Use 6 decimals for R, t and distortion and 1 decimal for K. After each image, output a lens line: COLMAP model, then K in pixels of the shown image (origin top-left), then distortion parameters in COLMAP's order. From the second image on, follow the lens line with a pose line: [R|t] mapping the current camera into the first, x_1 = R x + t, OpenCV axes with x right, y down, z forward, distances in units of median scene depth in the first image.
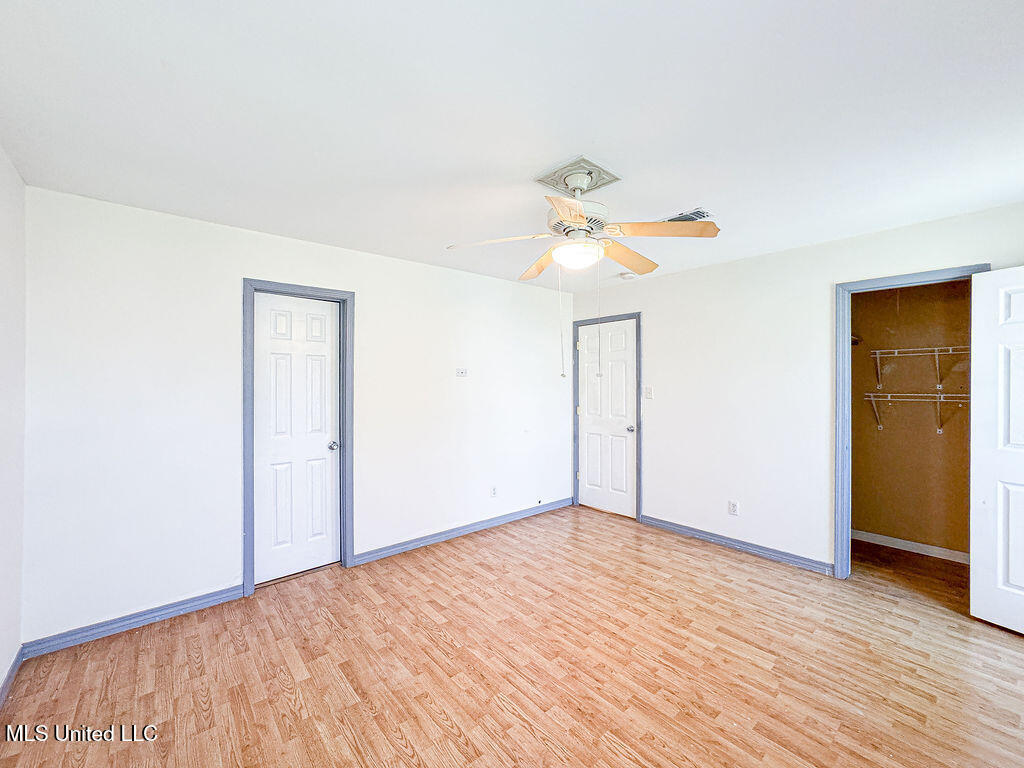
lens RADIAL K [[417.3, 0, 508.5], [0, 417.3, 384.0], [0, 0, 1]] dist [-0.038038, 0.016621]
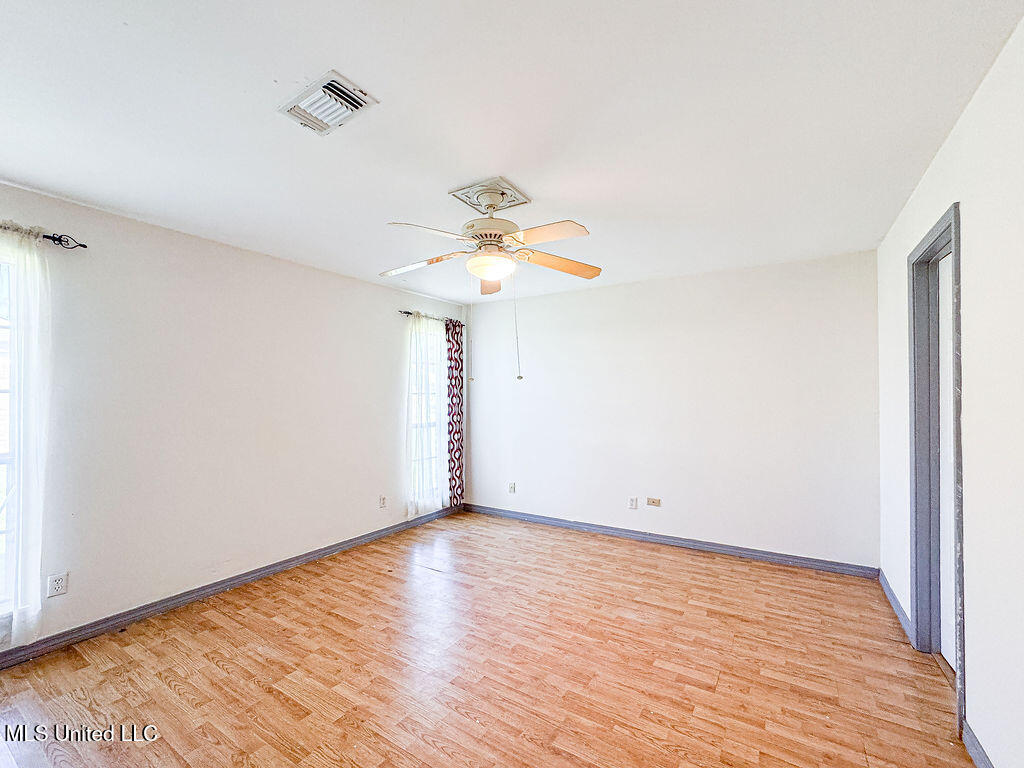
lens RADIAL K [[417.3, 0, 508.5], [0, 417.3, 384.0], [0, 0, 1]] dist [-0.038038, 0.016621]
pose [[-0.955834, -0.004967, -0.293867, 0.422703], [0.003499, 0.999594, -0.028273, 0.047920], [0.293888, -0.028053, -0.955428, 1.961806]]
